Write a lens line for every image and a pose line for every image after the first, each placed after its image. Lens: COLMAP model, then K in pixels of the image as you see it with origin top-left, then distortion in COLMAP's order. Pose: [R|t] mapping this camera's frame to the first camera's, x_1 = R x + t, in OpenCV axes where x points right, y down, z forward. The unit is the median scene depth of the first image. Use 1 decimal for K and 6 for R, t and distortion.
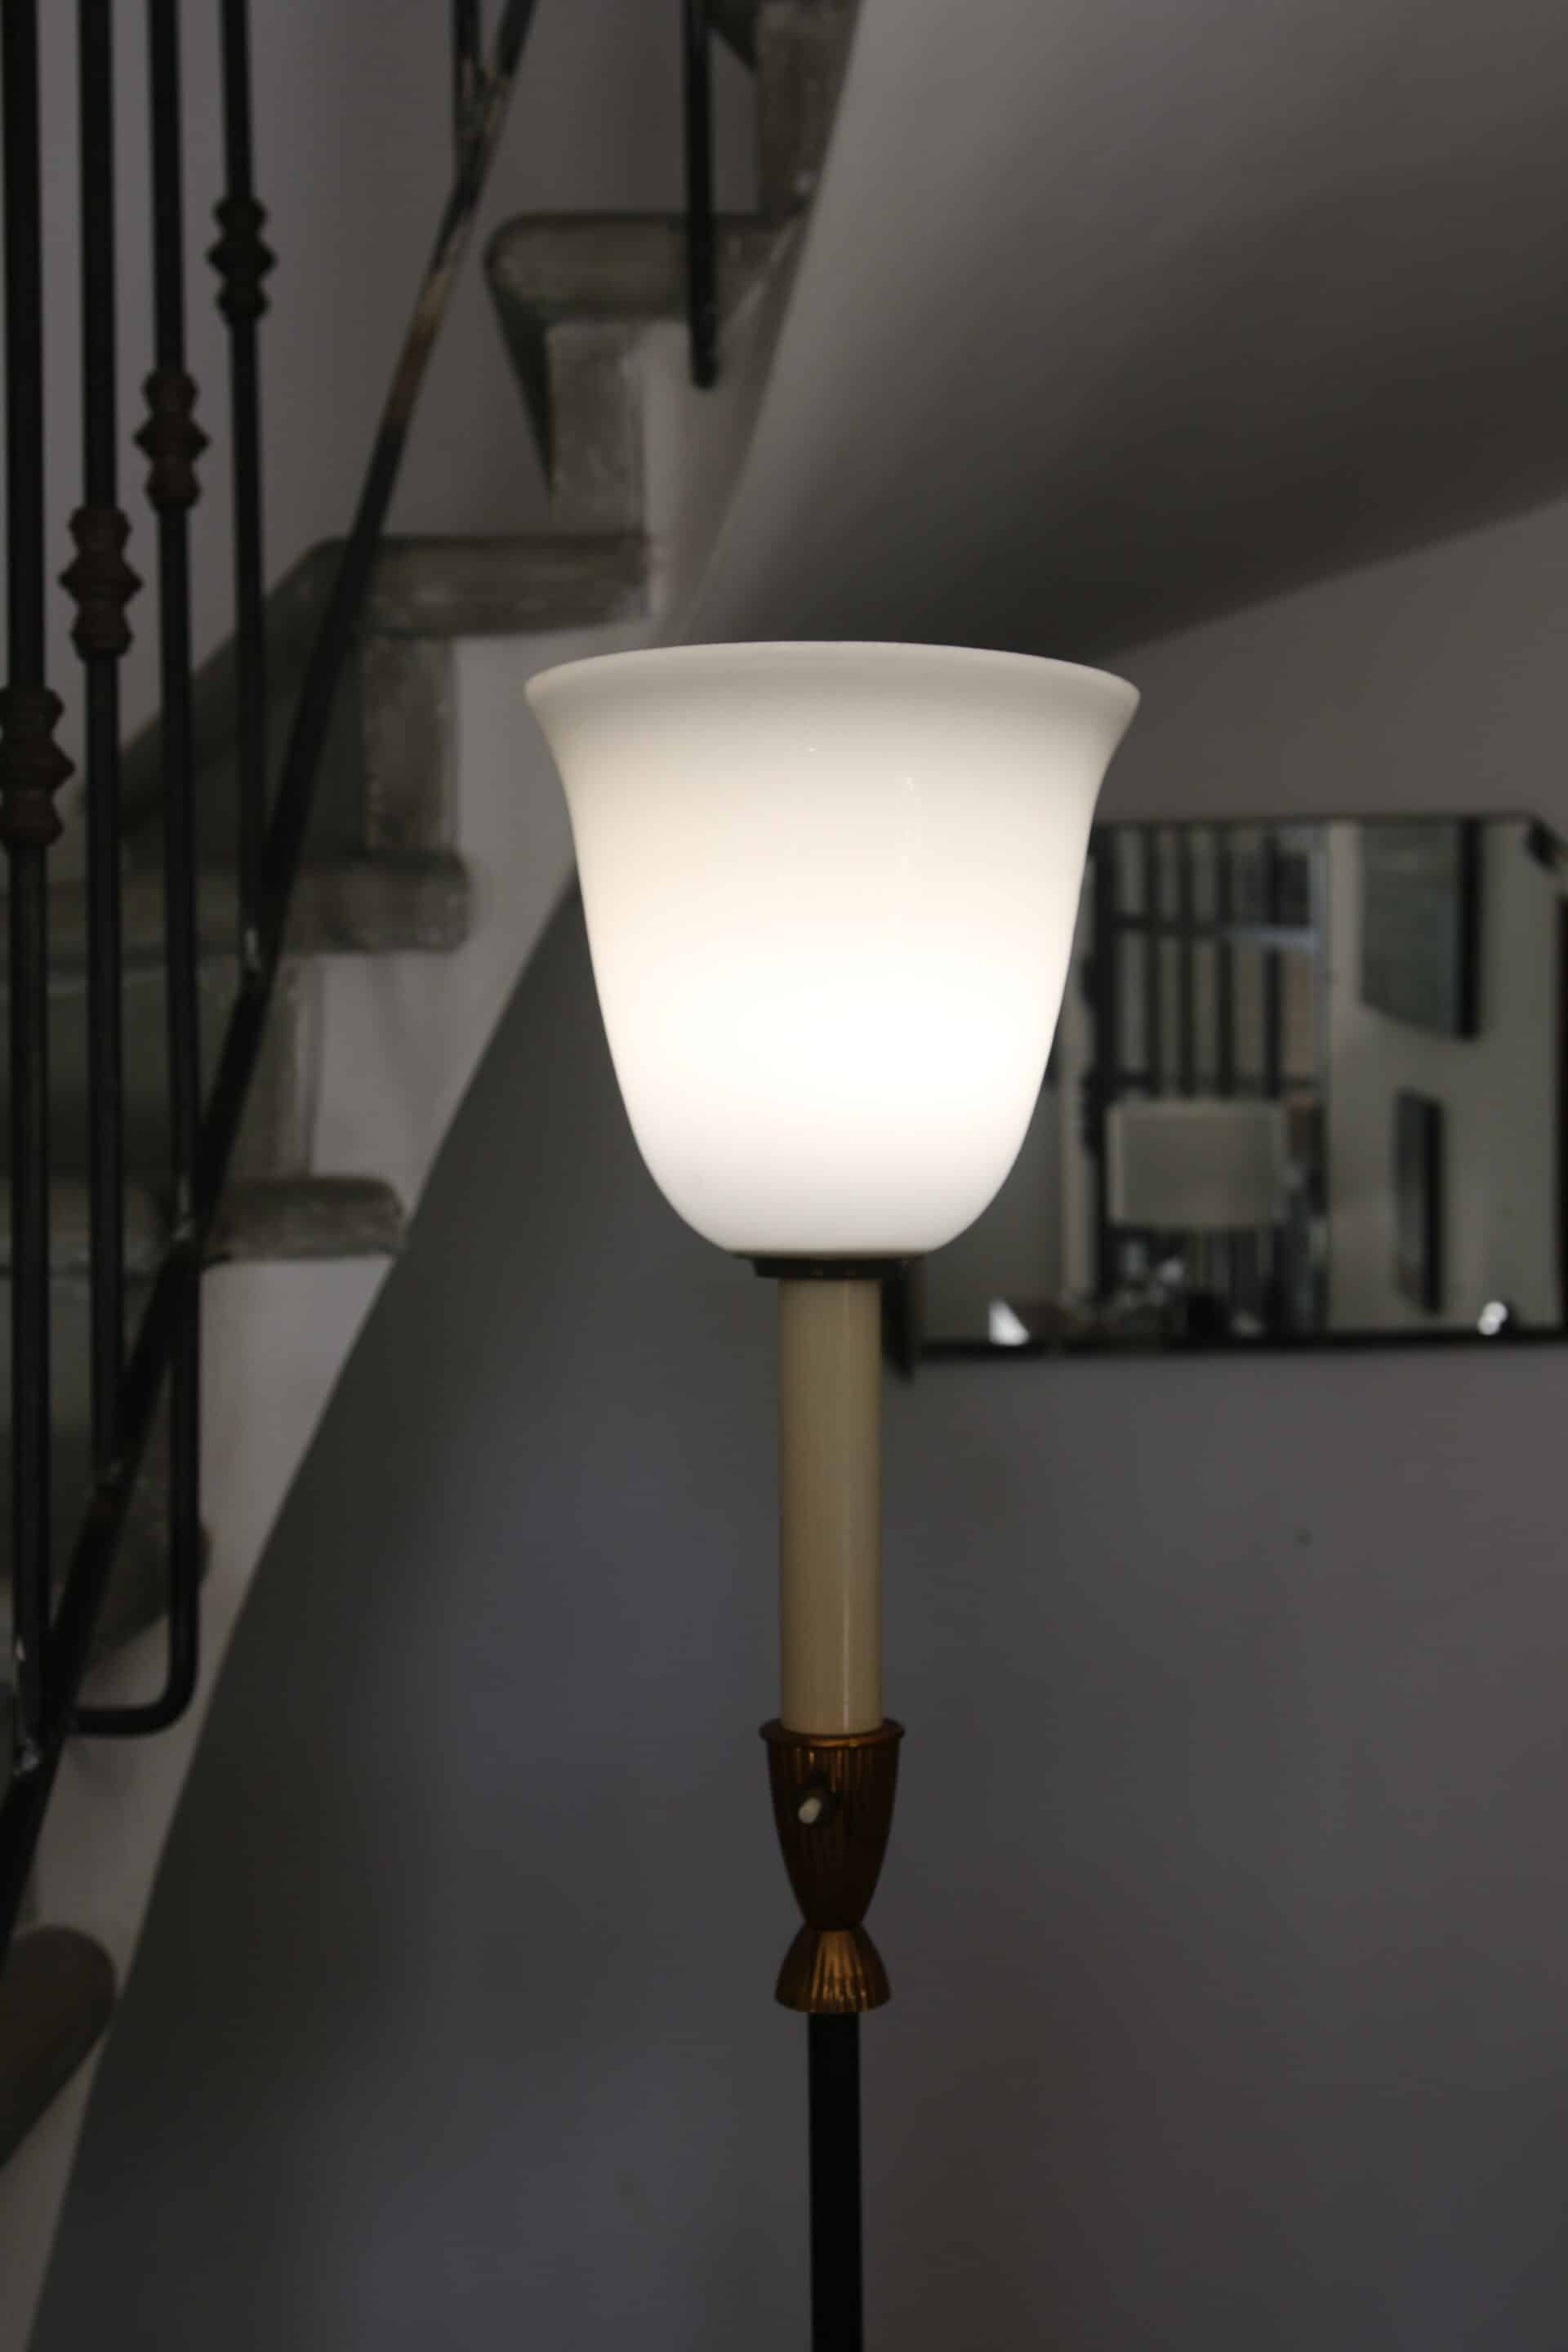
lens RADIAL K [[2683.8, 0, 784.8], [0, 2683.8, 1191.2], [0, 0, 1]] dist [0.005065, 0.000000]
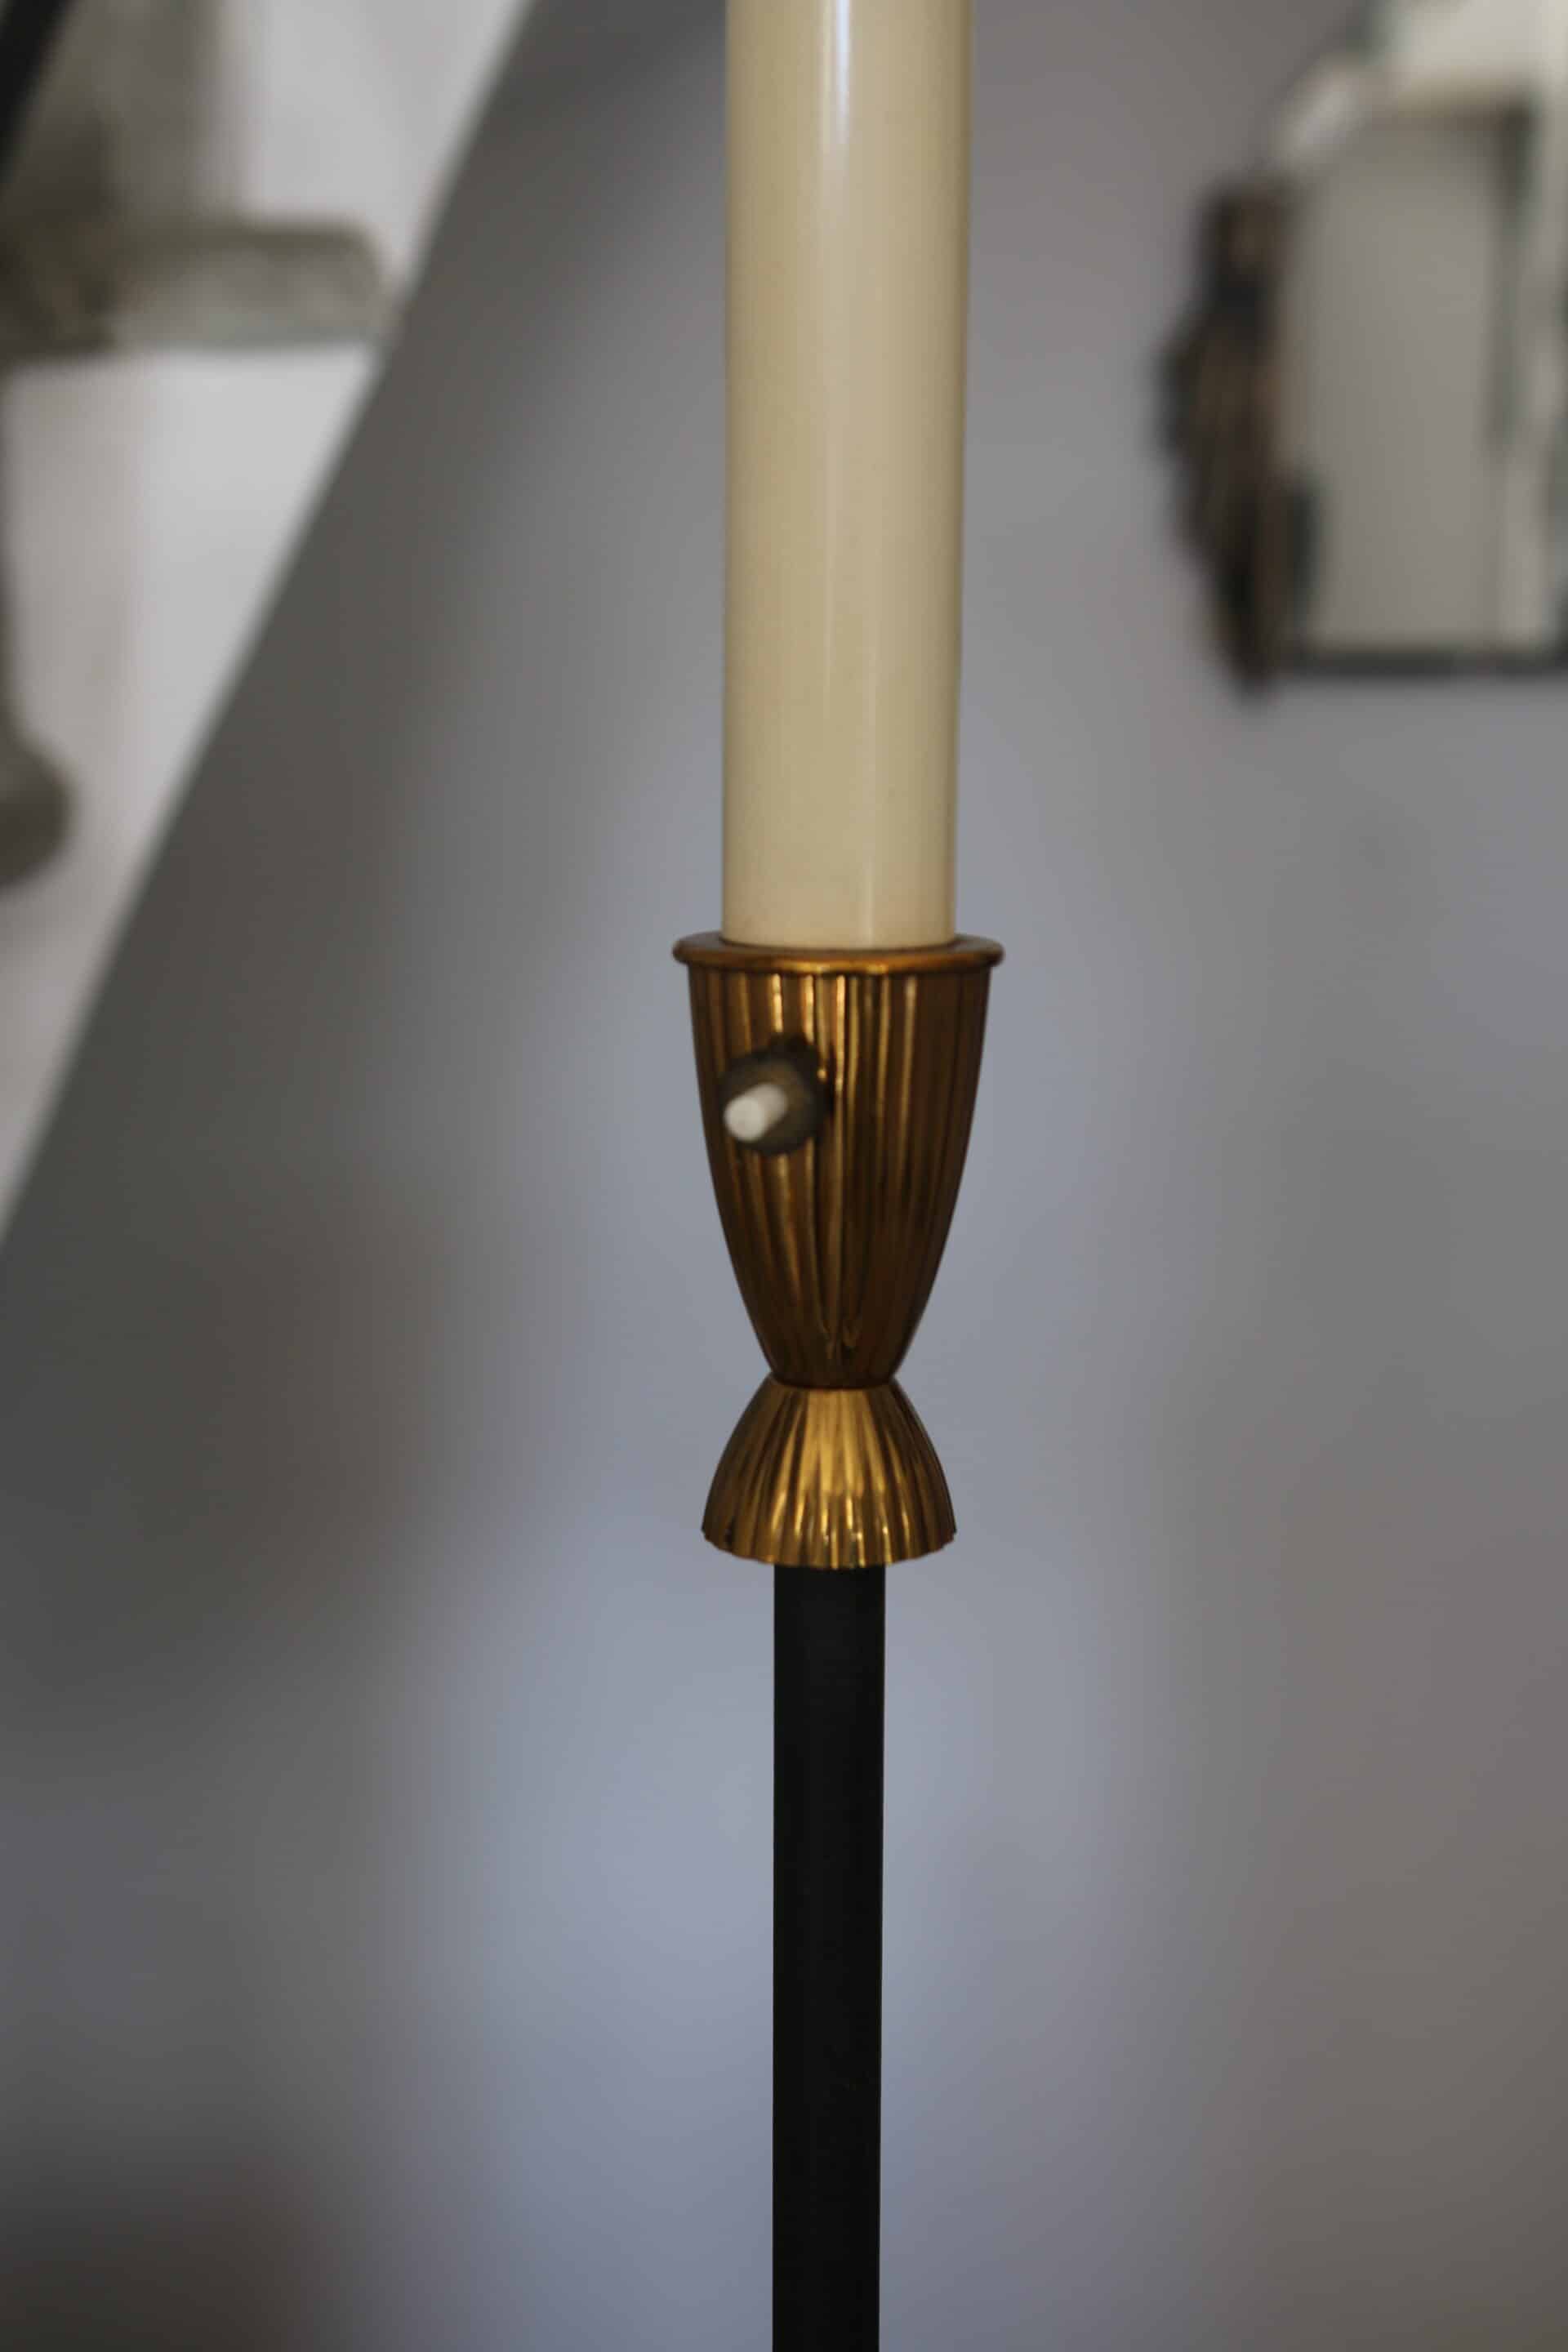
lens RADIAL K [[3122.6, 0, 779.4], [0, 3122.6, 1176.7], [0, 0, 1]] dist [-0.006709, 0.000000]
pose [[0.991310, 0.039990, -0.125320, 0.042729], [-0.018557, 0.985657, 0.167736, 0.089135], [0.130230, -0.163953, 0.977834, 0.288698]]
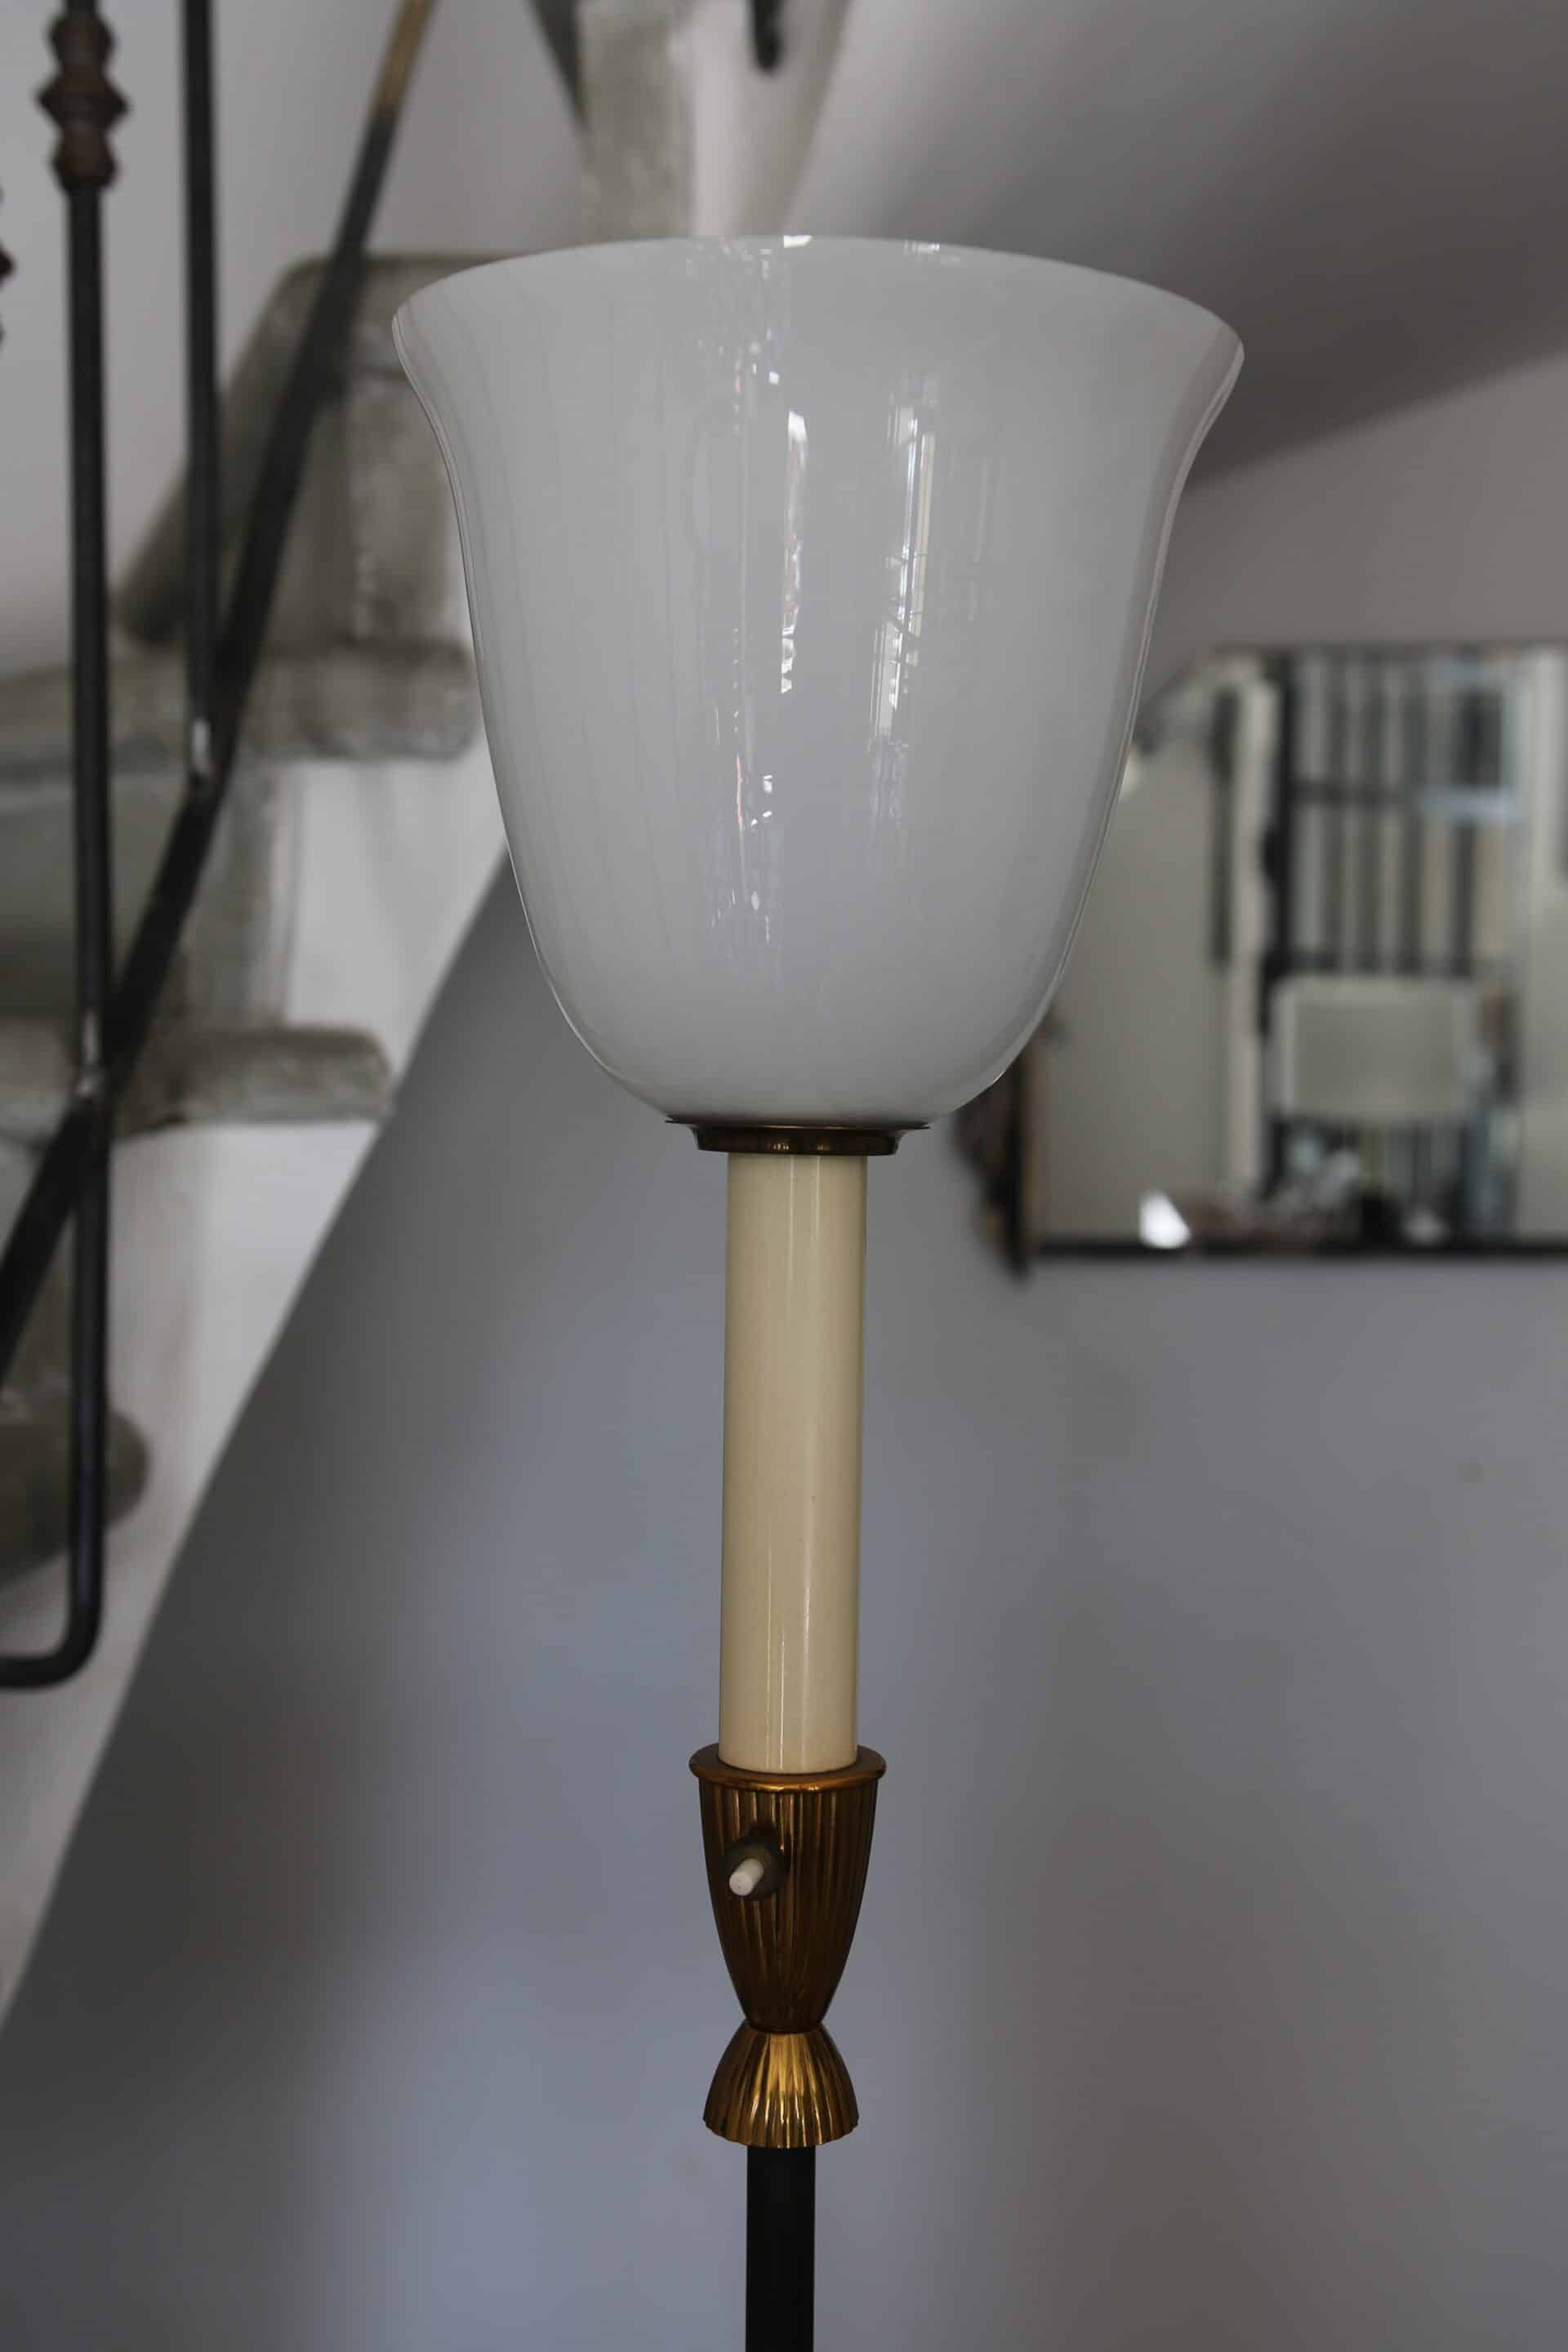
lens RADIAL K [[2765.3, 0, 783.0], [0, 2765.3, 1171.5], [0, 0, 1]] dist [0.050980, 0.000000]
pose [[0.997924, 0.022807, -0.060237, 0.034150], [-0.020714, 0.999168, 0.035140, 0.006320], [0.060988, -0.033820, 0.997565, 0.141655]]
